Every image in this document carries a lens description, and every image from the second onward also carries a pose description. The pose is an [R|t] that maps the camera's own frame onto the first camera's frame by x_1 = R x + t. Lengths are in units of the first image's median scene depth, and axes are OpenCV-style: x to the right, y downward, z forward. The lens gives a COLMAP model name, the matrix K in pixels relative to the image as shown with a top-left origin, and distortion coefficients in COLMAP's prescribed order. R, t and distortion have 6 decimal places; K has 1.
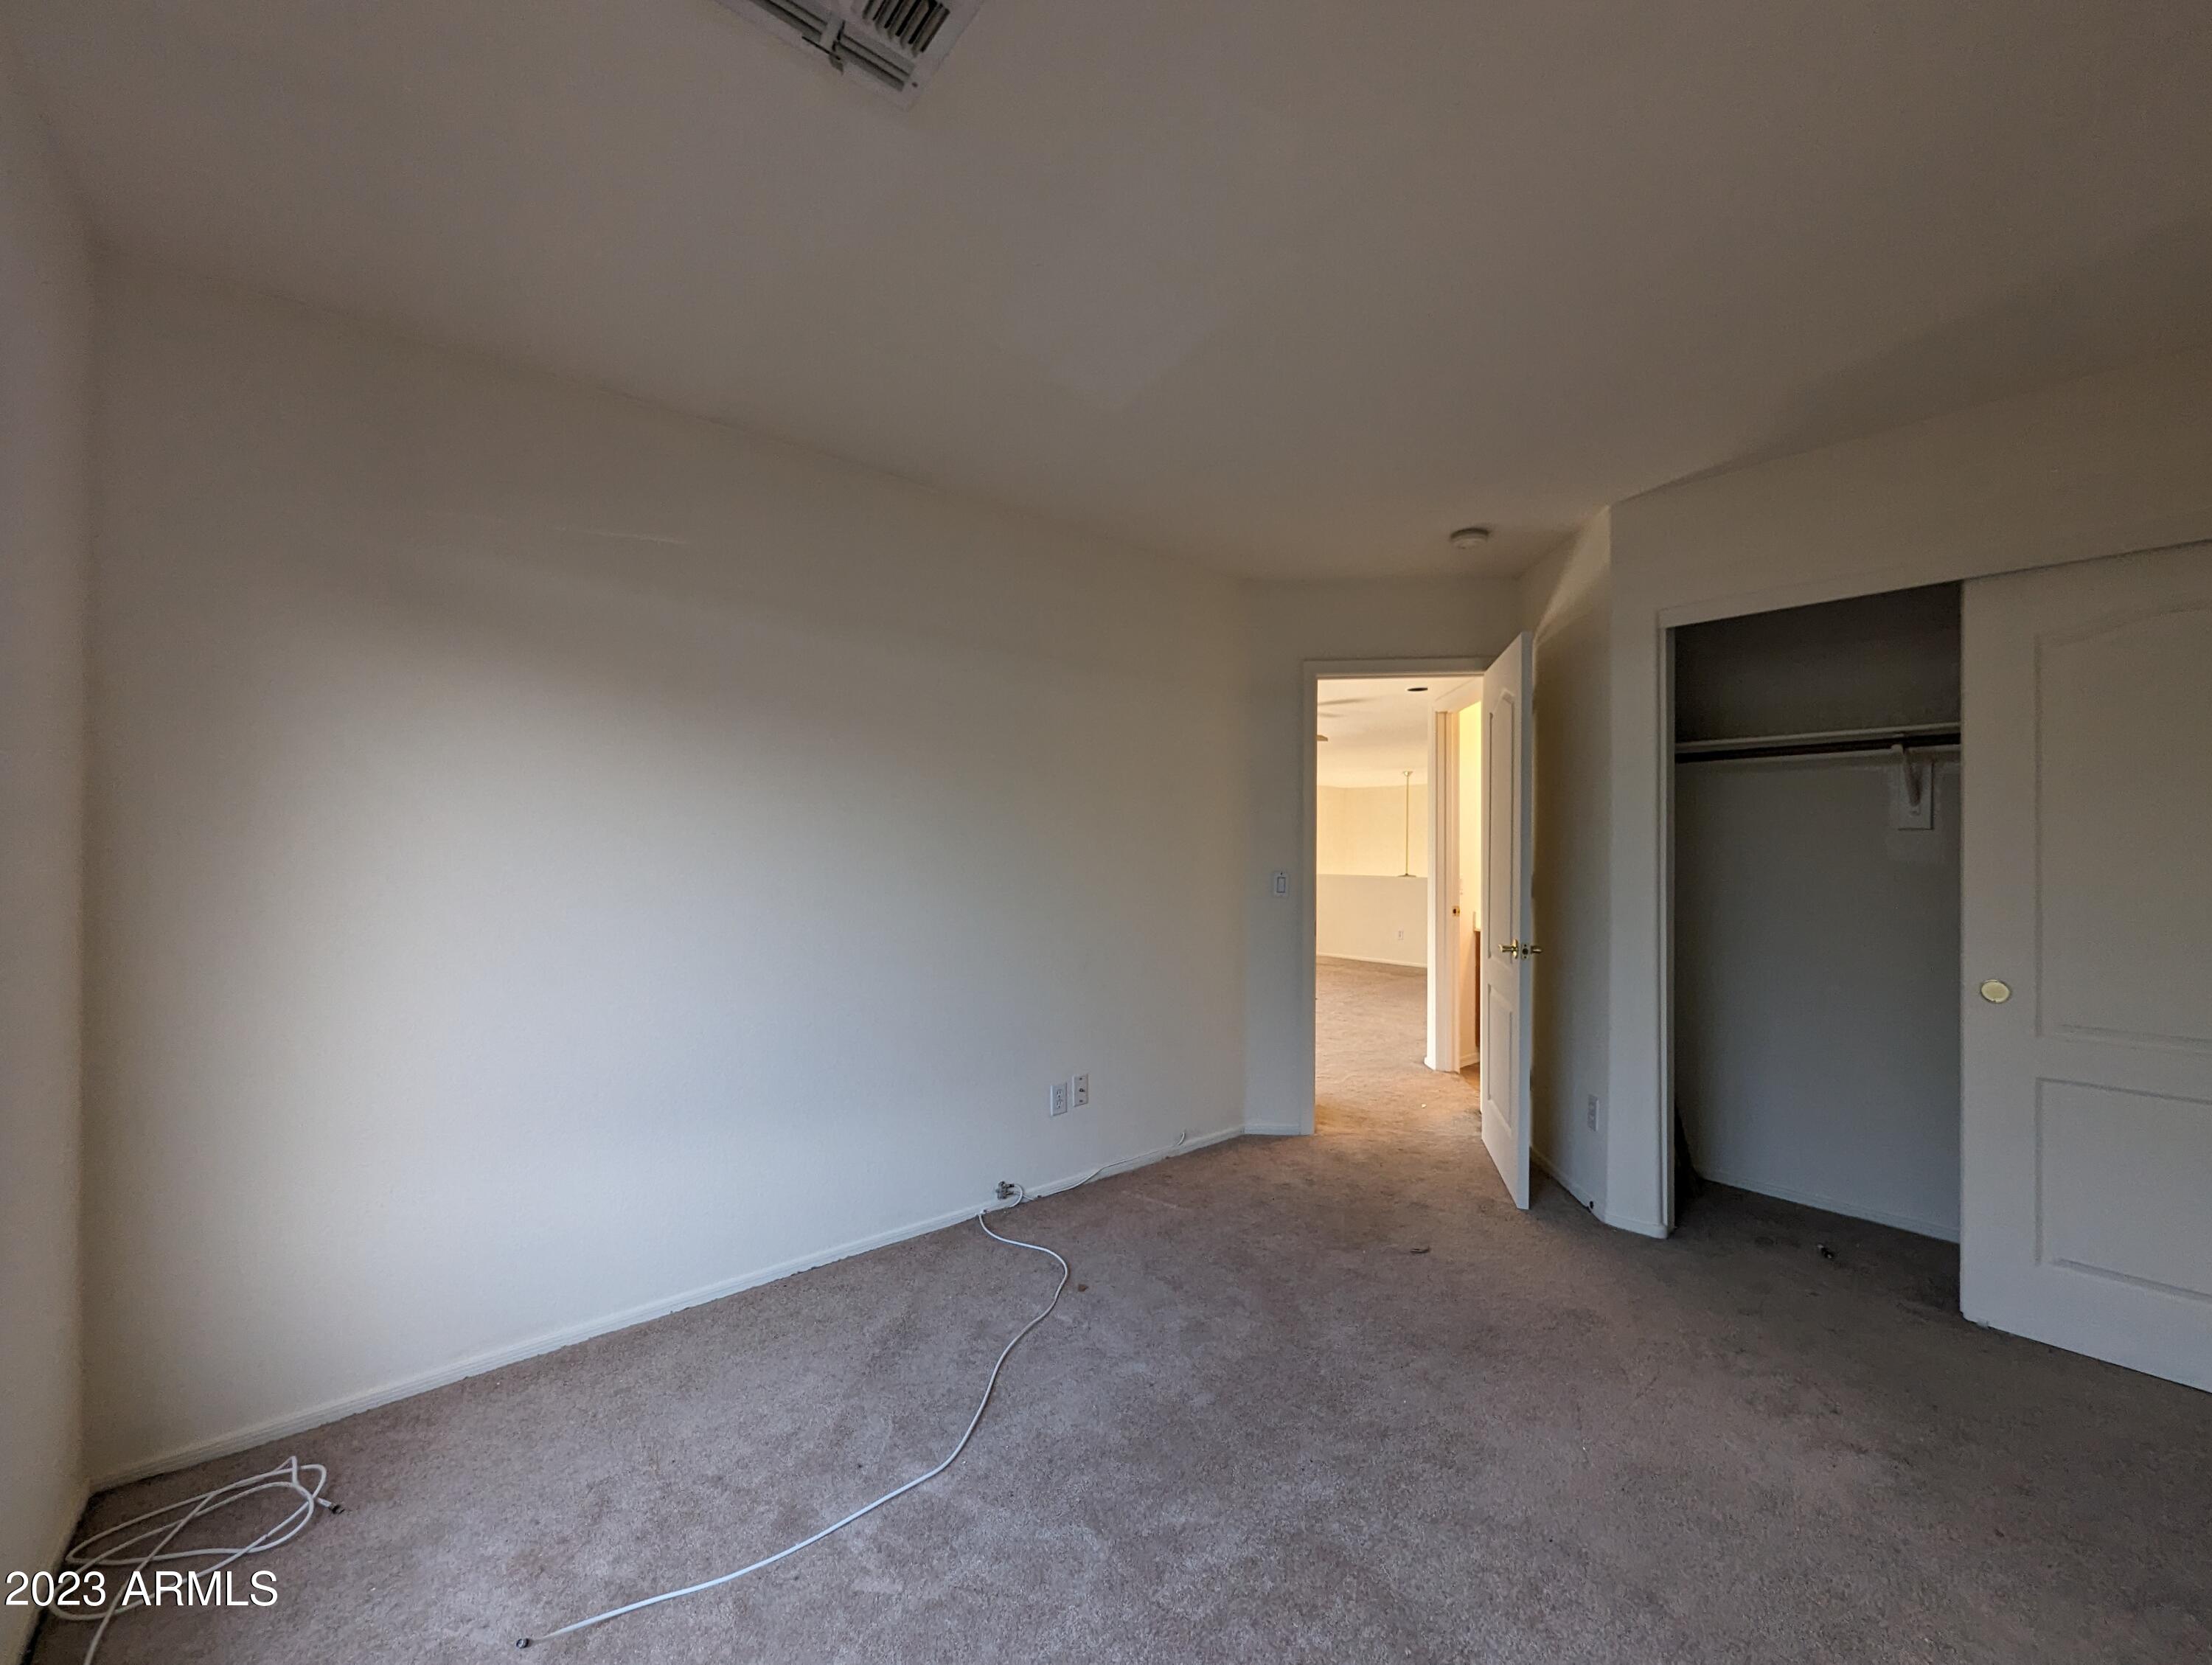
lens RADIAL K [[868.2, 0, 1098.8], [0, 868.2, 844.3], [0, 0, 1]] dist [0.005856, -0.003720]
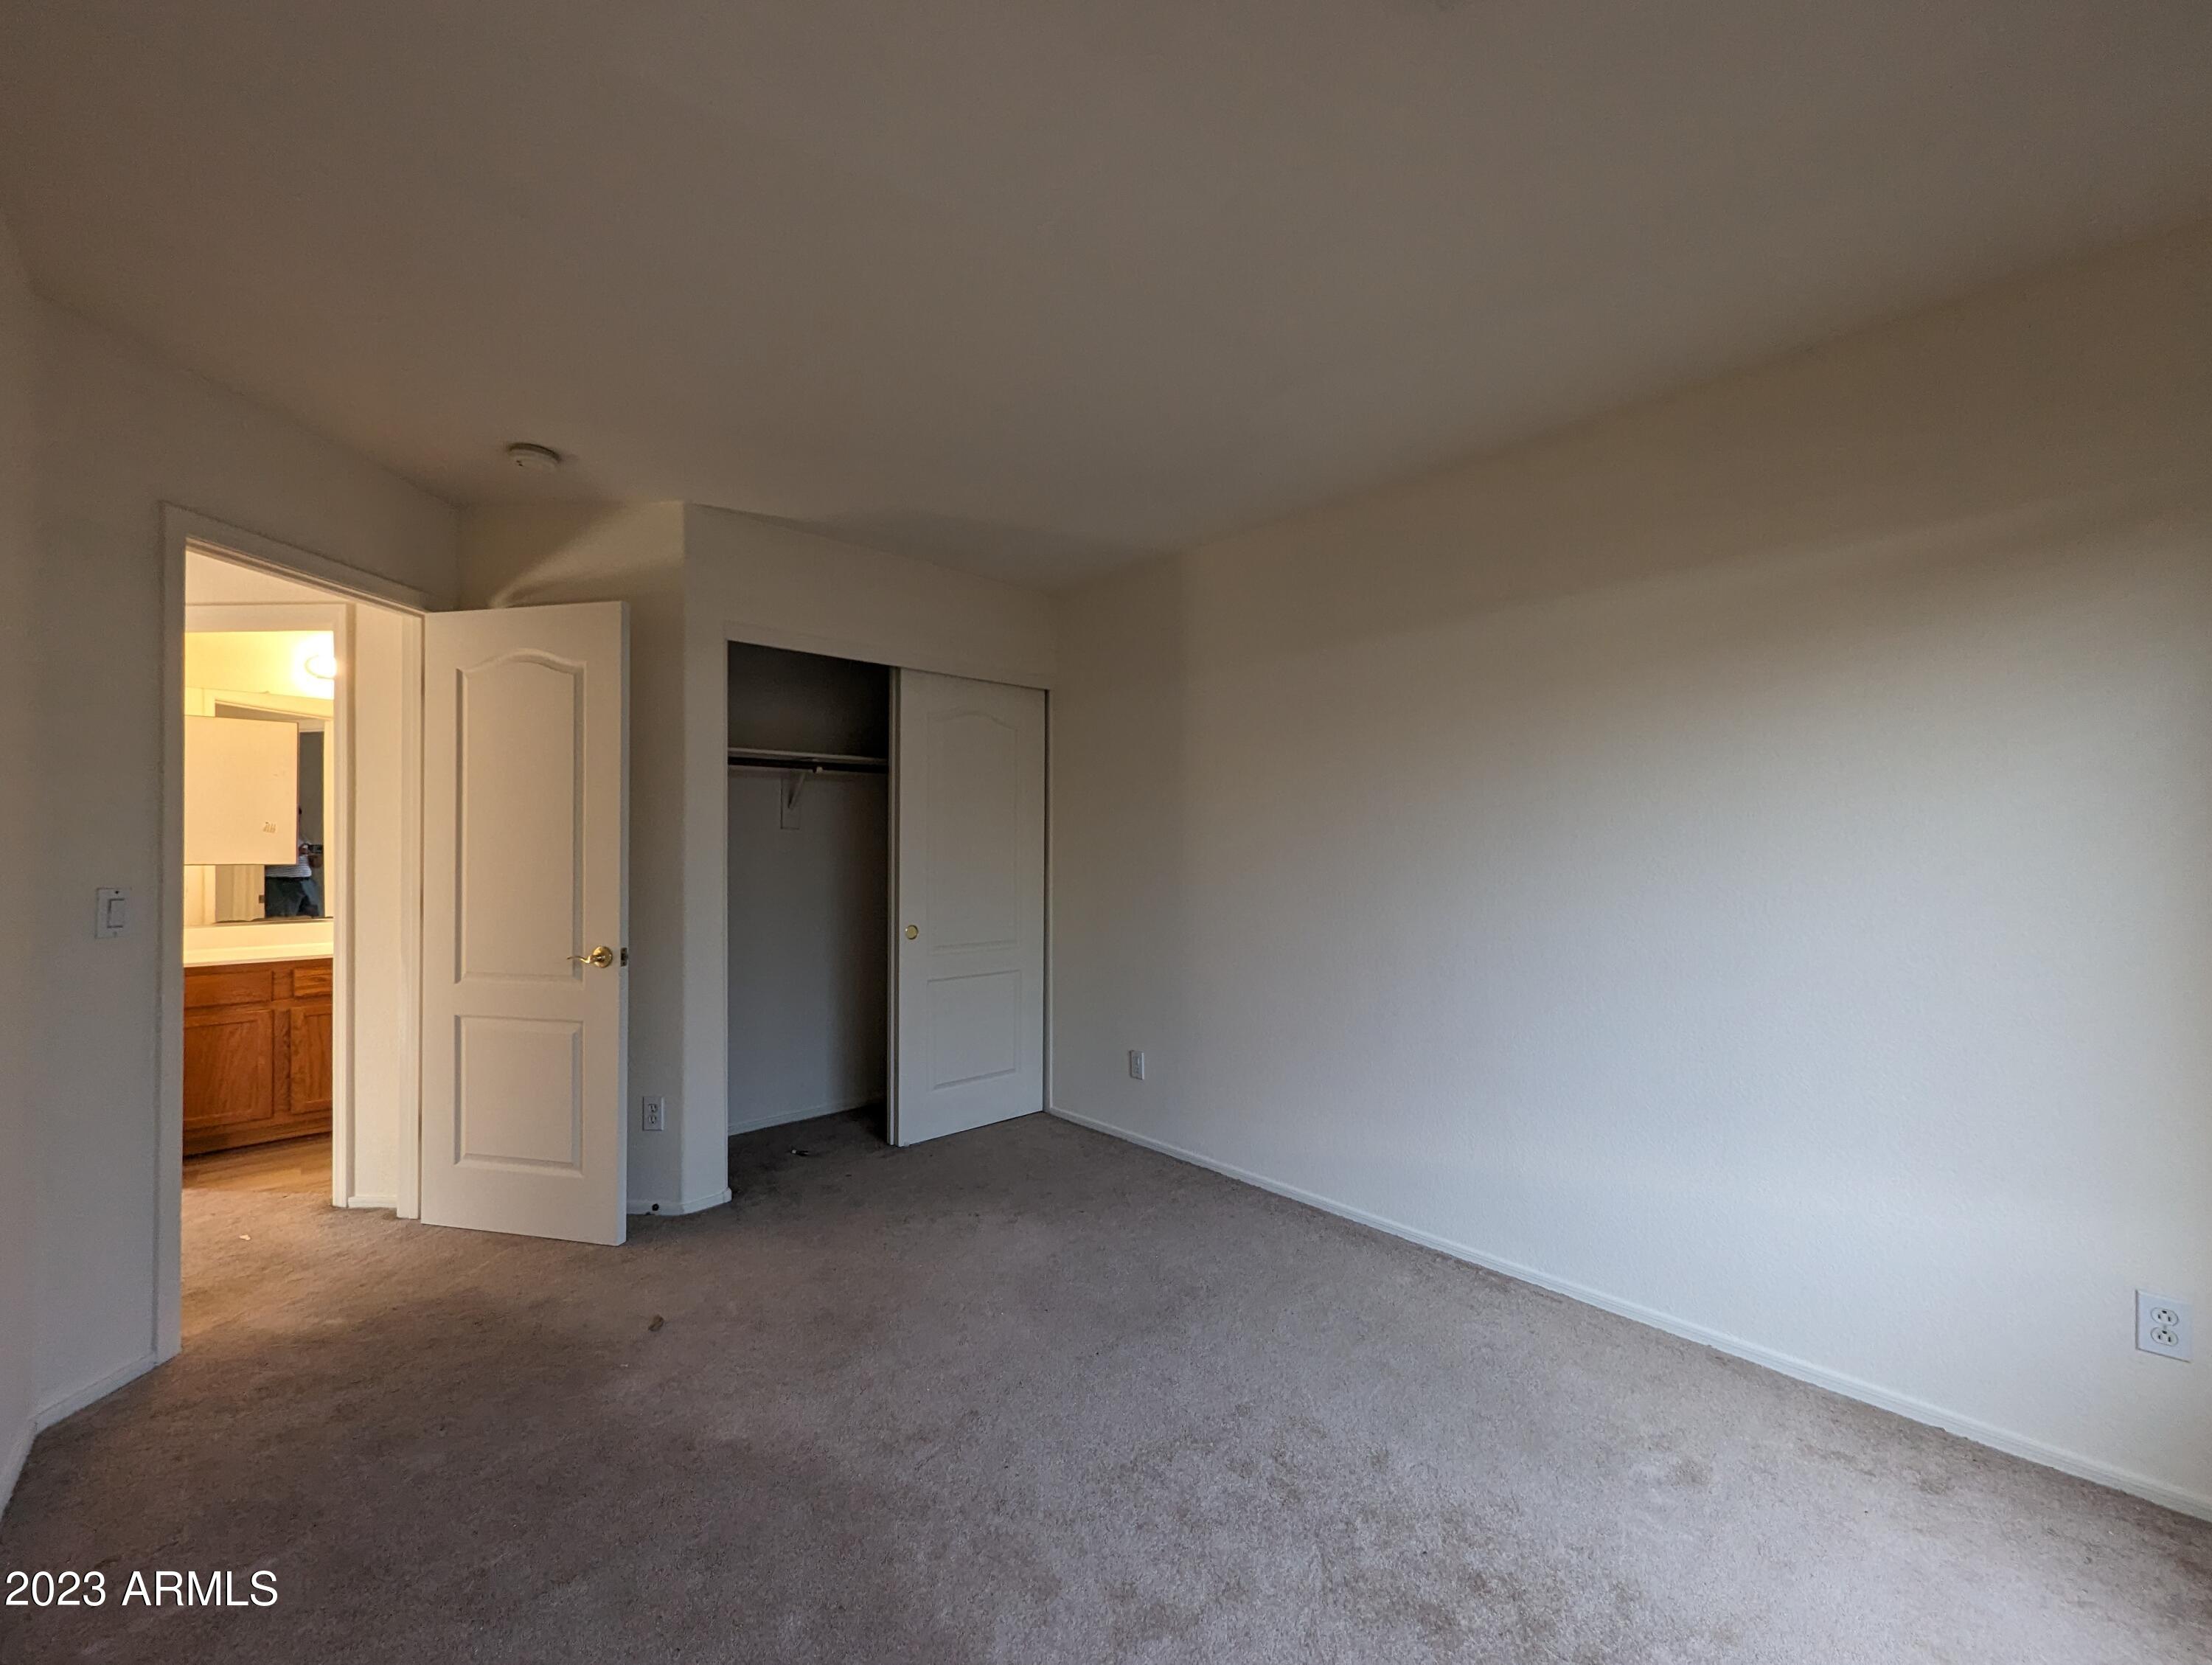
lens RADIAL K [[868.2, 0, 1098.8], [0, 868.2, 844.3], [0, 0, 1]] dist [0.005856, -0.003720]
pose [[-0.035450, -0.003426, 0.999366, -0.430675], [-0.001787, 0.999993, 0.003365, 0.002550], [-0.999370, -0.001666, -0.035456, 0.546486]]
